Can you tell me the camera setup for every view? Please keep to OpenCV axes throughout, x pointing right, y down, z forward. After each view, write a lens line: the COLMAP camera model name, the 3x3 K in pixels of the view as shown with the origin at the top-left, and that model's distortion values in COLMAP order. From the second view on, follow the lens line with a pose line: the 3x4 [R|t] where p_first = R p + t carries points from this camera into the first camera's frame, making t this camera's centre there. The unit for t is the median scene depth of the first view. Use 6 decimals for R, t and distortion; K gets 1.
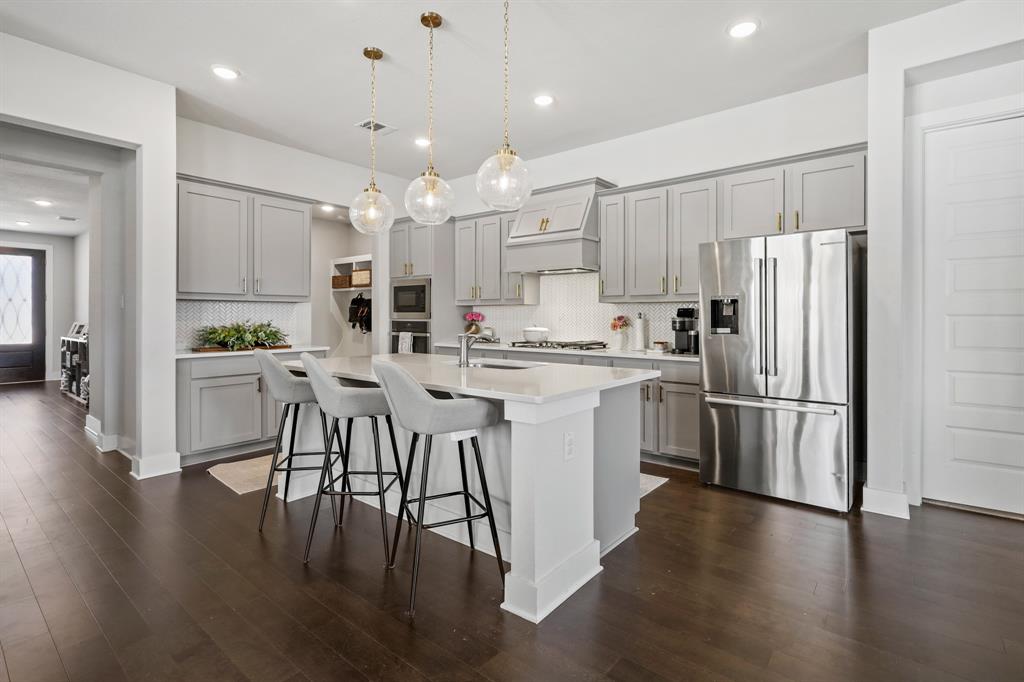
lens RADIAL K [[480.0, 0, 521.6], [0, 480.0, 315.5], [0, 0, 1]] dist [-0.003089, 0.001953]
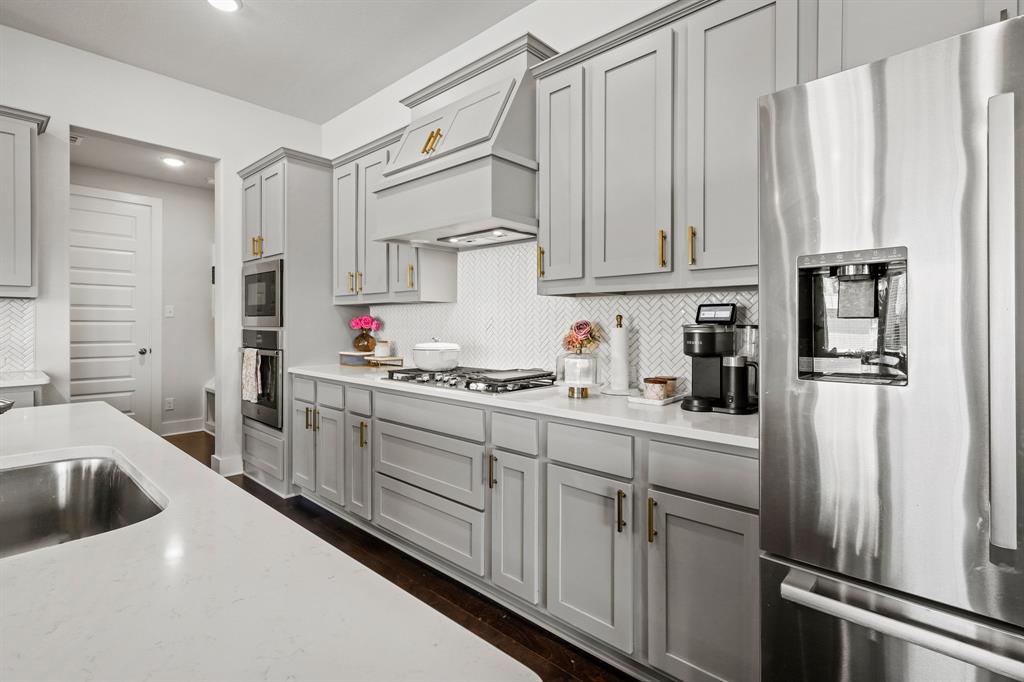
lens RADIAL K [[480.0, 0, 523.5], [0, 480.0, 323.1], [0, 0, 1]] dist [-0.003089, 0.001953]
pose [[0.998464, -0.000951, -0.055397, 0.173168], [0.001084, 0.999997, 0.002355, 0.001215], [0.055394, -0.002411, 0.998462, 0.502346]]
